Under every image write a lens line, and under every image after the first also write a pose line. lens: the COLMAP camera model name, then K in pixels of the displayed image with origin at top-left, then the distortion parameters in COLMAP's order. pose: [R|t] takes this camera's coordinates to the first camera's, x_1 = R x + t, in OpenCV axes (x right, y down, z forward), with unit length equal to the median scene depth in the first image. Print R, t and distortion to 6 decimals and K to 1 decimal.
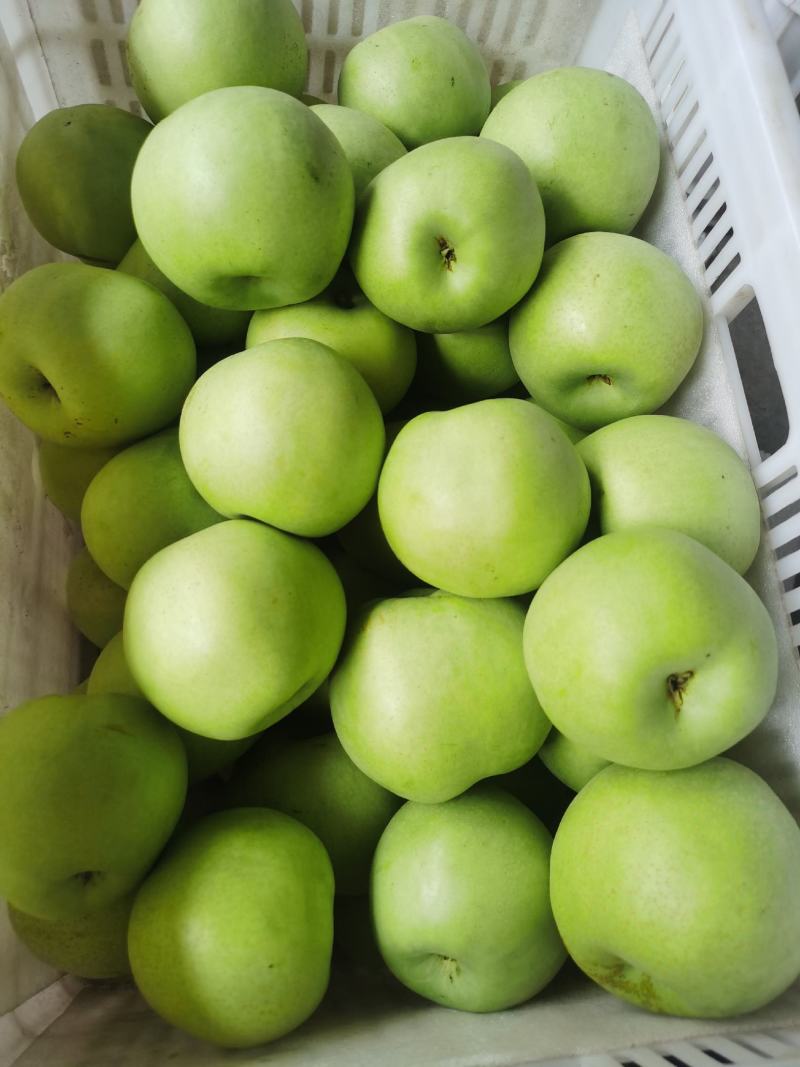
lens RADIAL K [[840.6, 0, 400.0], [0, 840.6, 533.5], [0, 0, 1]] dist [0.036668, -0.065429]
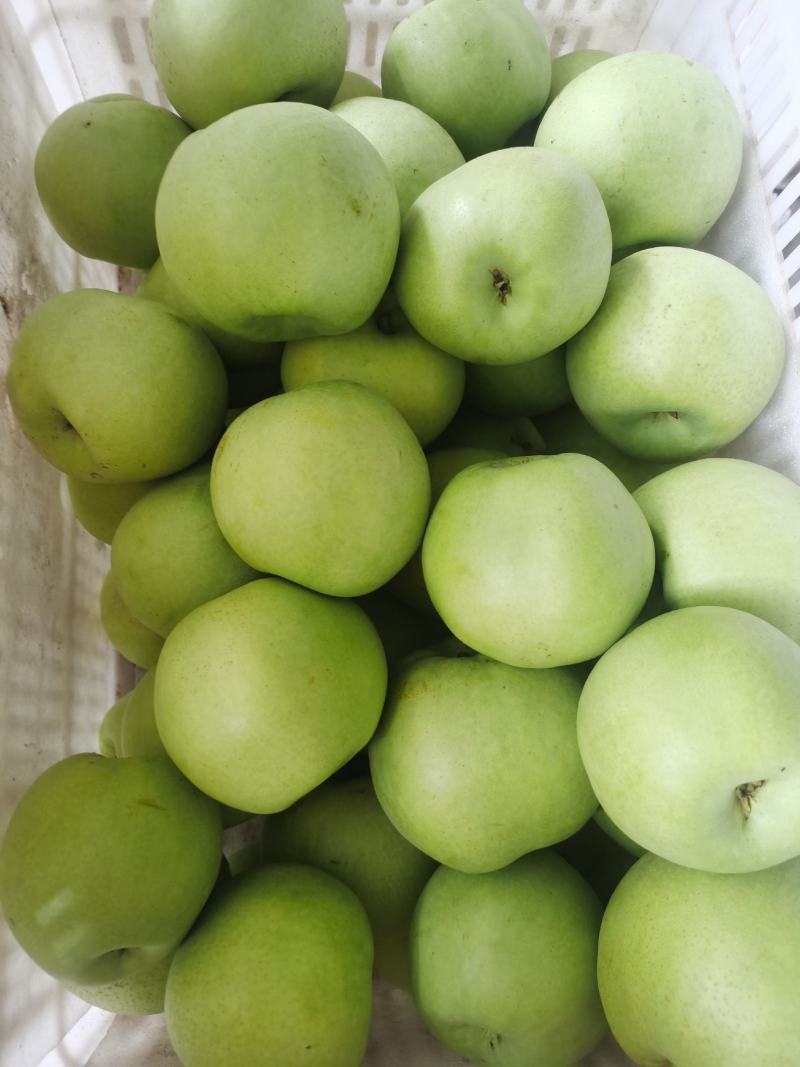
lens RADIAL K [[840.6, 0, 400.0], [0, 840.6, 533.5], [0, 0, 1]] dist [0.036668, -0.065429]
pose [[0.998886, 0.012346, -0.045537, -0.008386], [-0.008189, 0.995873, 0.090387, -0.148907], [0.046465, -0.089913, 0.994865, 0.074269]]
